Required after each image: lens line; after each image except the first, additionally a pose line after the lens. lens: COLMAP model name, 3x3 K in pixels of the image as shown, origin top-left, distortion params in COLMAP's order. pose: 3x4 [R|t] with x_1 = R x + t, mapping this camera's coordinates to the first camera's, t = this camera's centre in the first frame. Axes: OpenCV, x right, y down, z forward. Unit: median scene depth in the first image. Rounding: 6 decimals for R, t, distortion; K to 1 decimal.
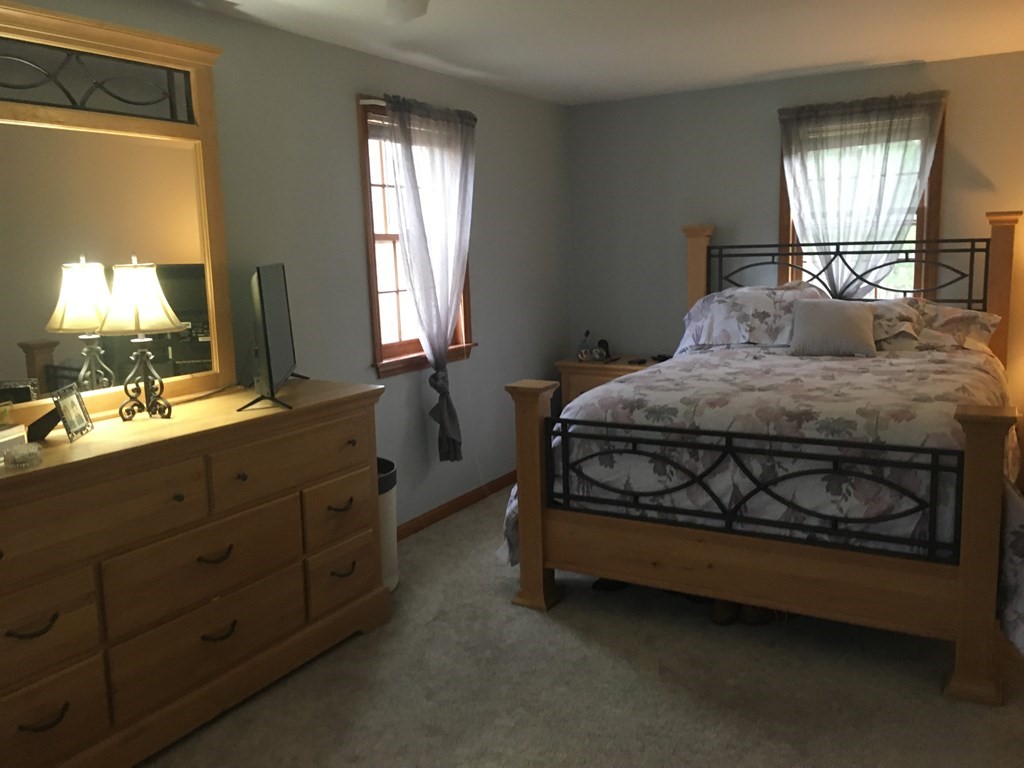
lens RADIAL K [[873.4, 0, 512.0], [0, 873.4, 384.0], [0, 0, 1]] dist [0.094845, -0.127415]
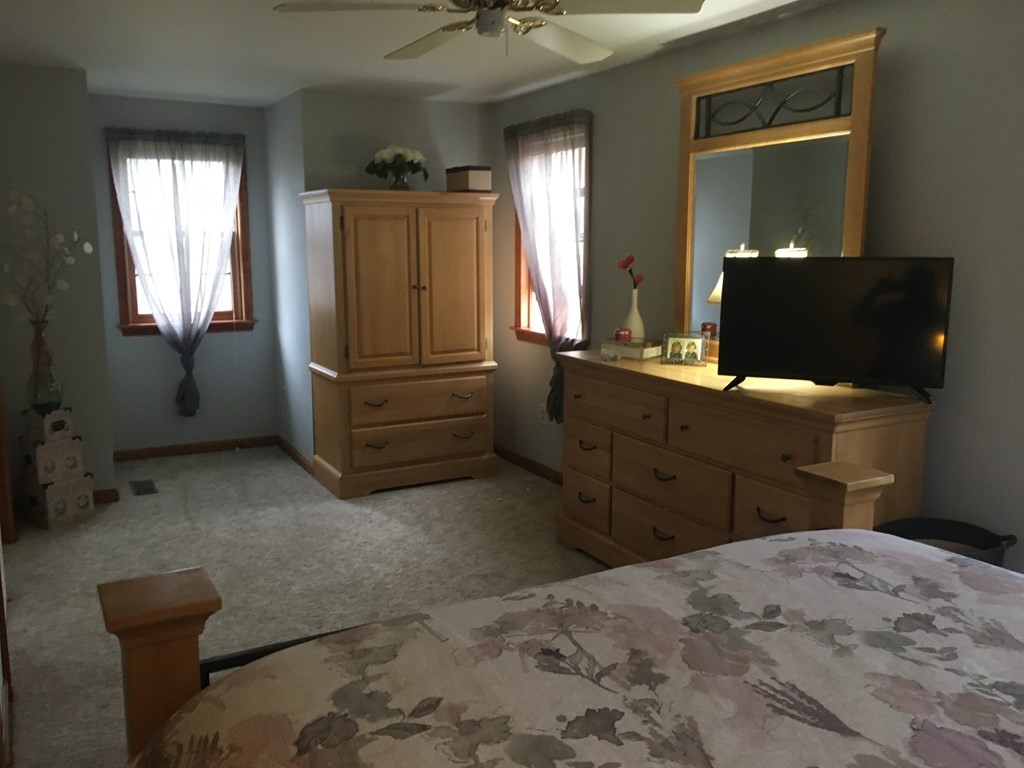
lens RADIAL K [[873.4, 0, 512.0], [0, 873.4, 384.0], [0, 0, 1]] dist [0.094845, -0.127415]
pose [[-0.534741, 0.164452, -0.828859, 0.828046], [-0.126210, 0.954334, 0.270773, -0.254060], [0.835538, 0.249404, -0.489565, 1.404120]]
